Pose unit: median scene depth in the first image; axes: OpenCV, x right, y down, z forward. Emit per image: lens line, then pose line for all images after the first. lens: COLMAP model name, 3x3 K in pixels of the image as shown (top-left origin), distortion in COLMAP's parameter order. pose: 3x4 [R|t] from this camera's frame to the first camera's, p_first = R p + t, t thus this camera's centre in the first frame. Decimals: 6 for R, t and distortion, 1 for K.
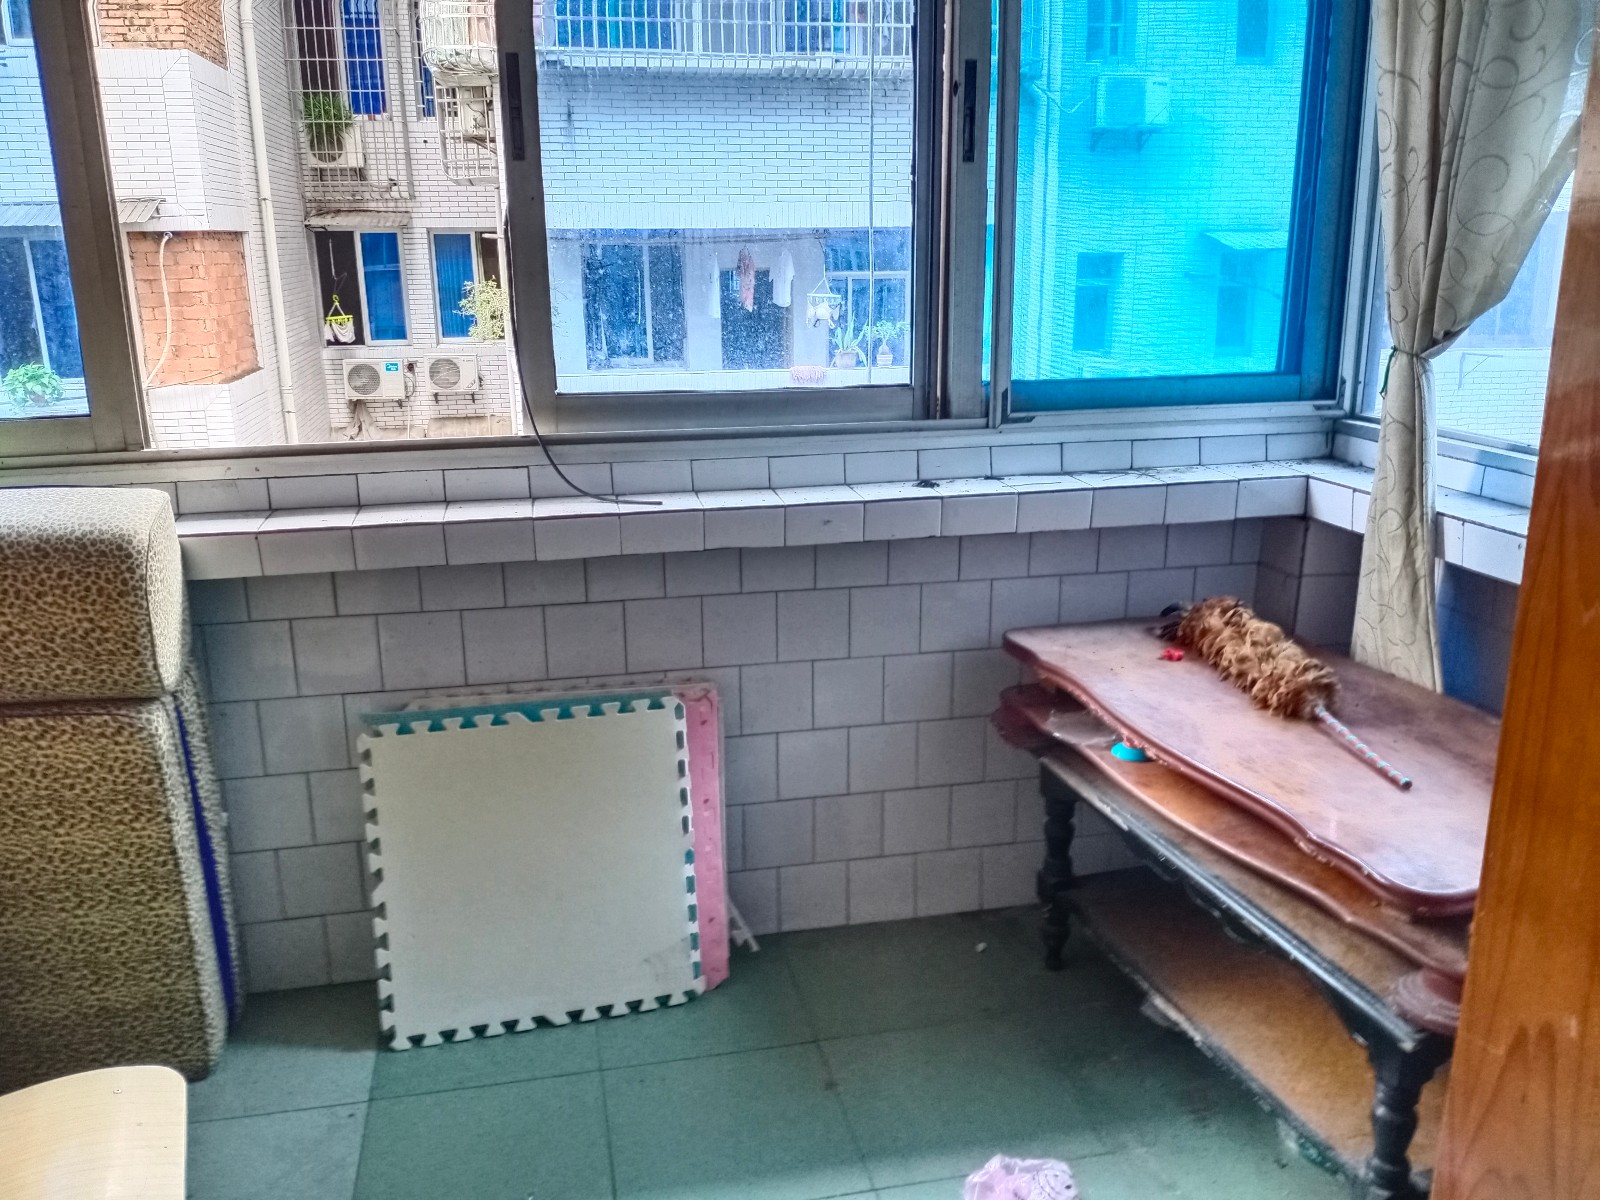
lens RADIAL K [[1307.3, 0, 804.9], [0, 1307.3, 591.0], [0, 0, 1]] dist [0.007910, -0.007432]
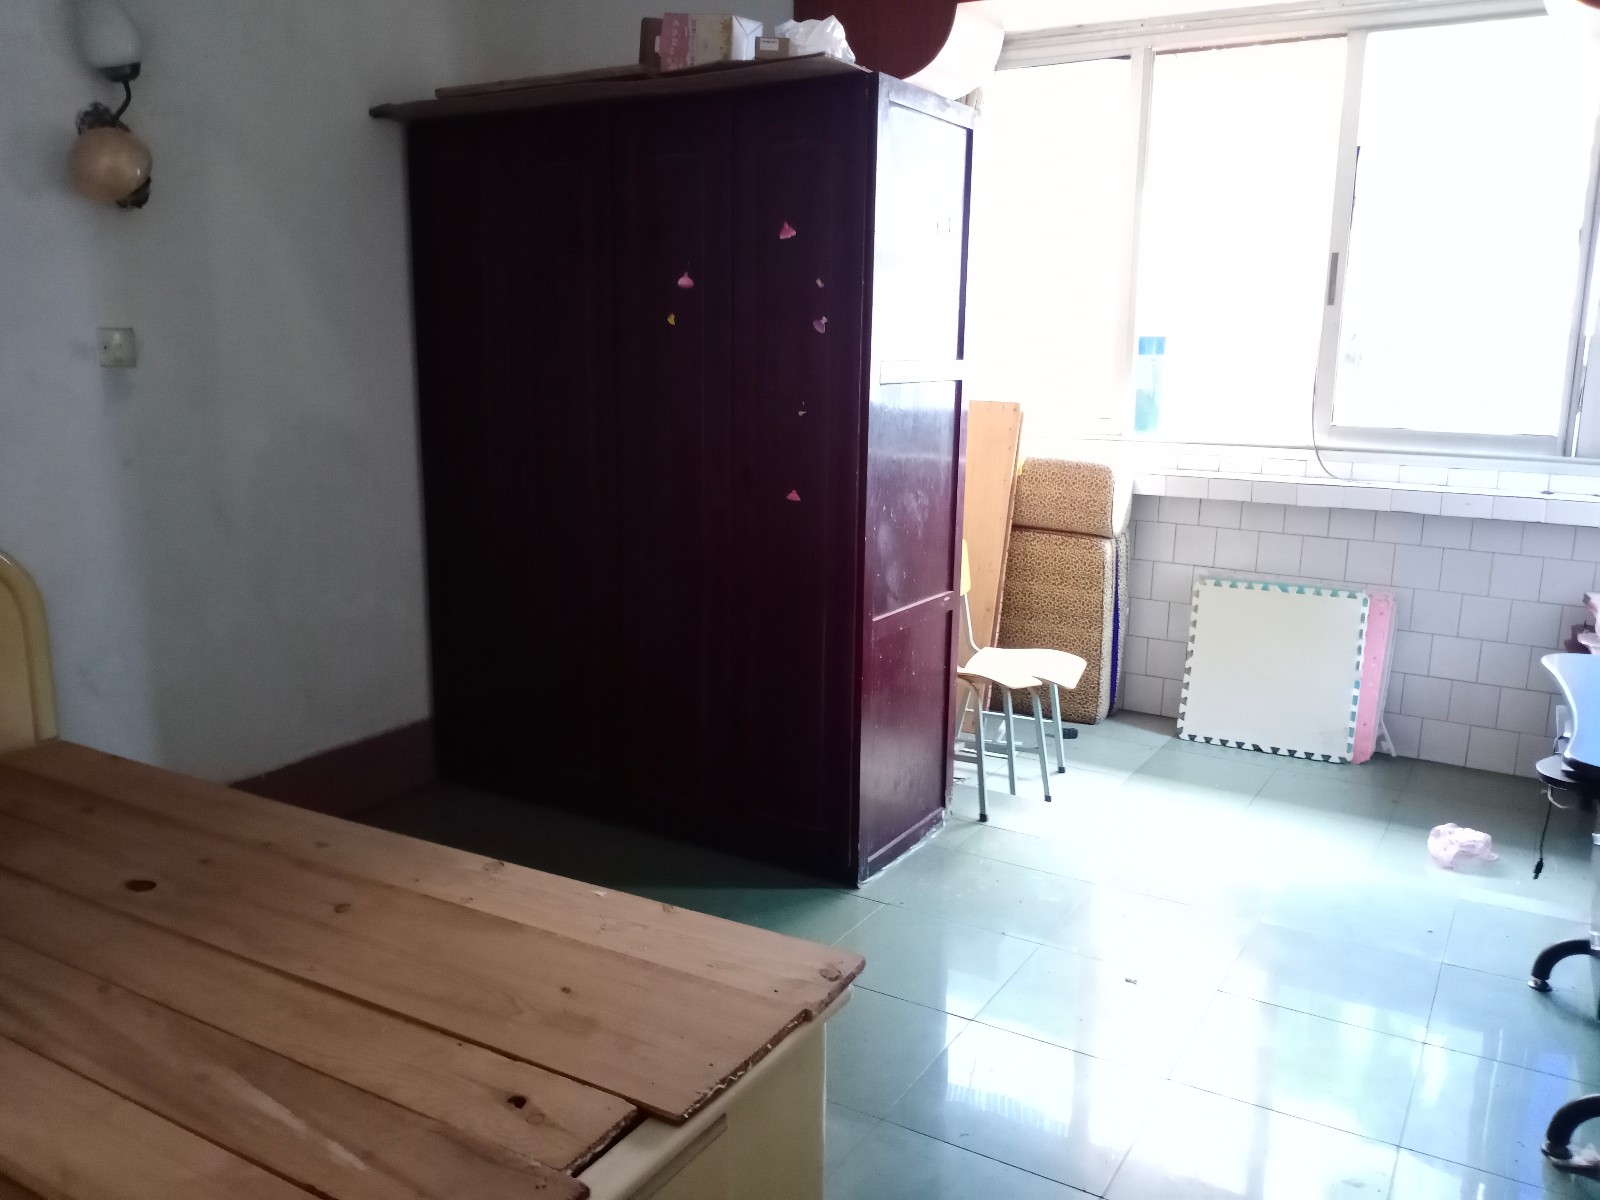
lens RADIAL K [[1307.3, 0, 805.8], [0, 1307.3, 601.1], [0, 0, 1]] dist [0.007910, -0.007432]
pose [[0.736929, 0.158109, -0.657219, 0.540844], [-0.195578, 0.980548, 0.016595, 0.219039], [0.647058, 0.116308, 0.753517, -0.897491]]
